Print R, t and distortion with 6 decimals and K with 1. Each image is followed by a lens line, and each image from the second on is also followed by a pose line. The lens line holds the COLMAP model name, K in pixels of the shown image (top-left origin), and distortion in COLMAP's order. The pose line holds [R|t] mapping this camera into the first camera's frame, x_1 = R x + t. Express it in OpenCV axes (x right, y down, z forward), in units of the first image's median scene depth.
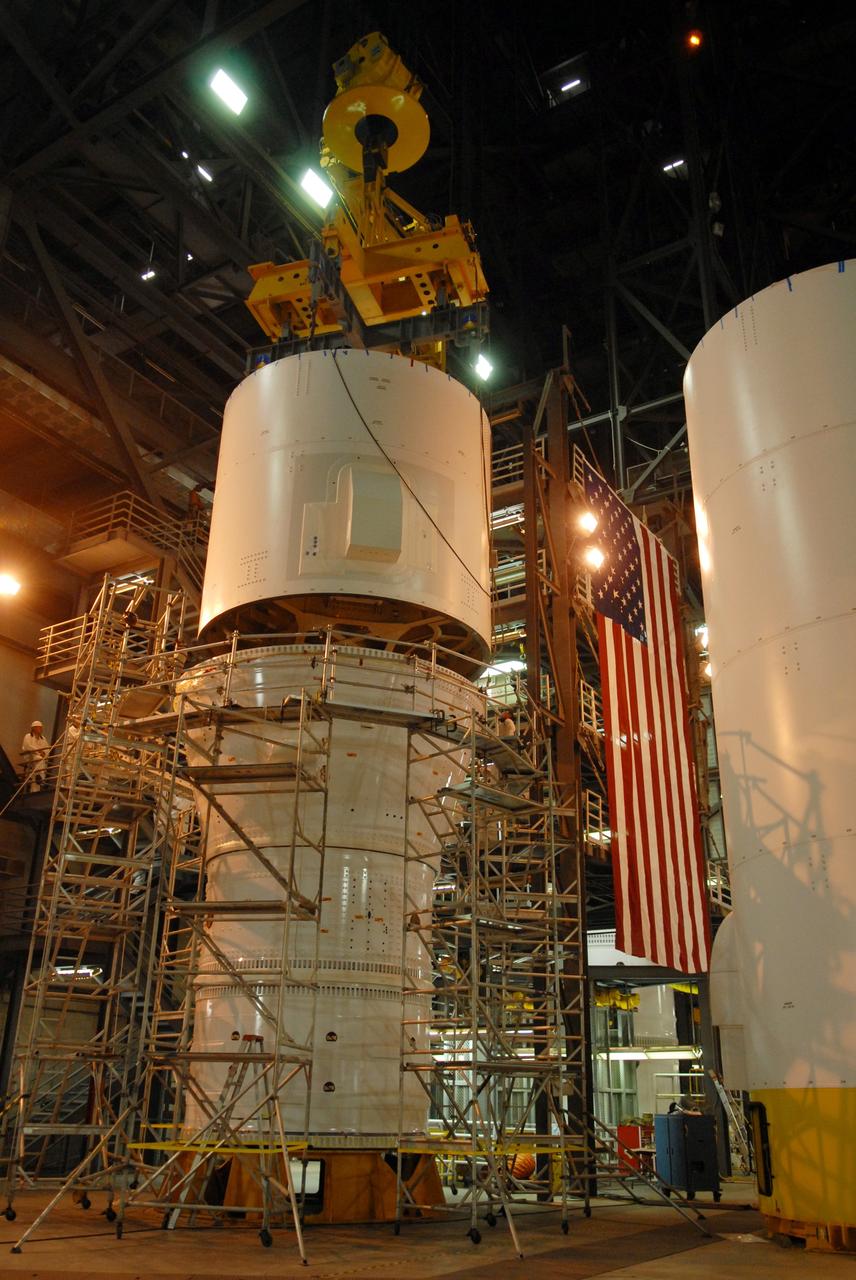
lens RADIAL K [[1065.5, 0, 428.0], [0, 1065.5, 638.4], [0, 0, 1]] dist [-0.006685, -0.023383]
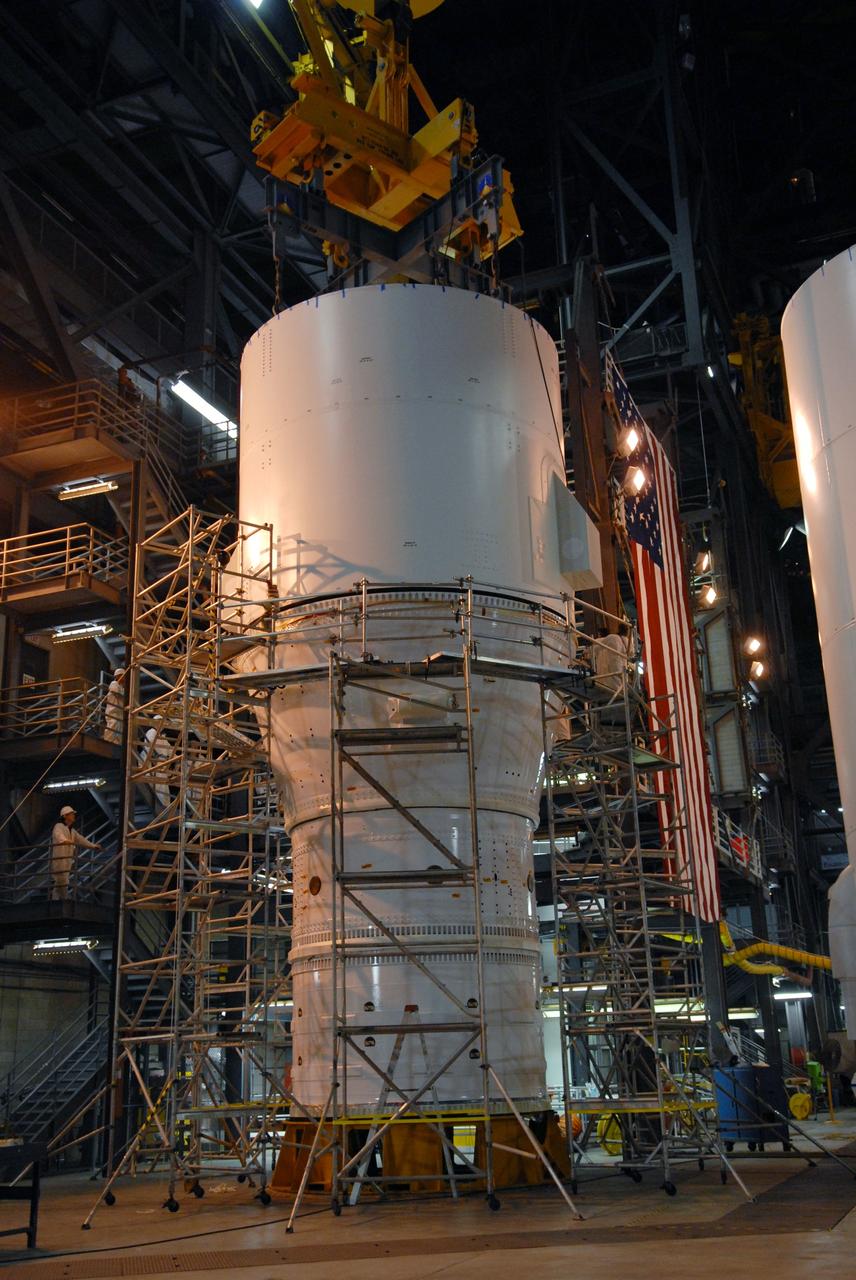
lens RADIAL K [[1326.9, 0, 429.1], [0, 1326.9, 637.5], [0, 0, 1]] dist [0.039813, 0.000000]
pose [[0.982781, 0.007570, 0.184617, -0.307205], [-0.025428, 0.995195, 0.094553, -0.060300], [-0.183014, -0.097620, 0.978252, -0.124139]]
